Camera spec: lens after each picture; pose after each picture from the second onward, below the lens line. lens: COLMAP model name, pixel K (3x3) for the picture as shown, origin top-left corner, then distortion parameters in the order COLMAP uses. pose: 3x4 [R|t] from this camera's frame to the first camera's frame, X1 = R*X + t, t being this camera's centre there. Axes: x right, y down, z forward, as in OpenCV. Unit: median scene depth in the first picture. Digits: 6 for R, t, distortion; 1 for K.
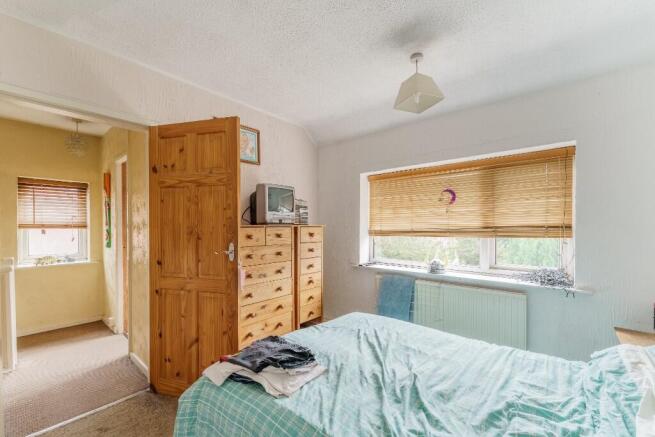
lens RADIAL K [[269.1, 0, 324.3], [0, 269.1, 226.4], [0, 0, 1]] dist [0.000539, -0.000144]
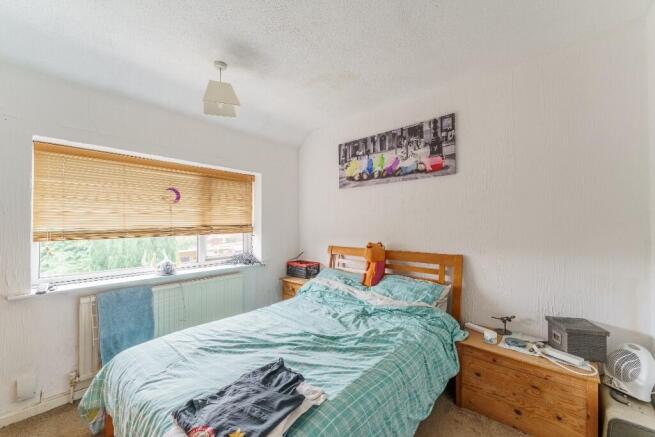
lens RADIAL K [[262.3, 0, 325.5], [0, 262.3, 222.8], [0, 0, 1]] dist [0.000356, -0.000028]
pose [[0.010419, 0.005904, 0.999928, -0.679979], [0.003658, 0.999976, -0.005942, -0.003250], [-0.999939, 0.003720, 0.010397, 0.588602]]
